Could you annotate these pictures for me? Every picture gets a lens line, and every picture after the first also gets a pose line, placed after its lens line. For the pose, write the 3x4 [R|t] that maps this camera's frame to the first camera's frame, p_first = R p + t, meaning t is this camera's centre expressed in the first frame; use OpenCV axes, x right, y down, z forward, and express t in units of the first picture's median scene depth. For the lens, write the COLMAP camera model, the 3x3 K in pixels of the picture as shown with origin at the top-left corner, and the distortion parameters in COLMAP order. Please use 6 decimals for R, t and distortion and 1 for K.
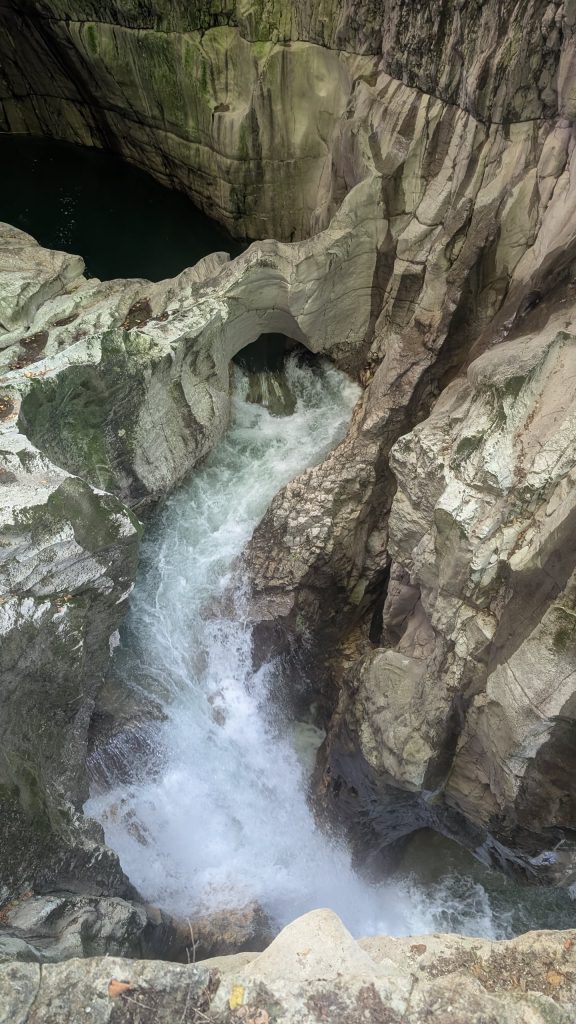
lens RADIAL K [[579.9, 0, 187.6], [0, 579.9, 488.0], [0, 0, 1]] dist [0.012530, -0.002346]
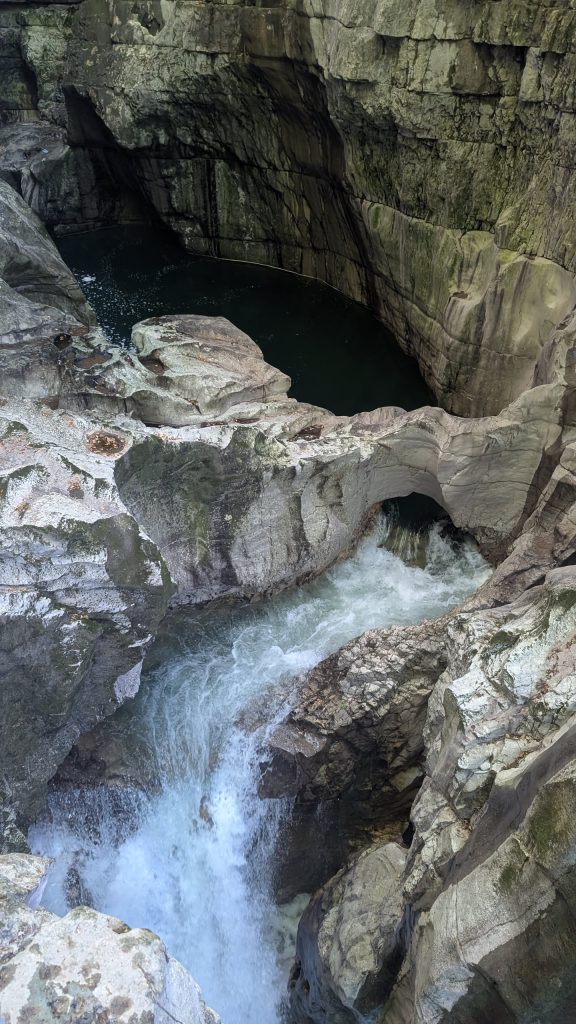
lens RADIAL K [[589.4, 0, 286.9], [0, 589.4, 528.8], [0, 0, 1]] dist [0.022658, -0.011951]
pose [[0.897624, 0.356975, -0.258535, 0.250448], [-0.398943, 0.907393, -0.132220, 0.022083], [0.187394, 0.221825, 0.956910, -0.024527]]
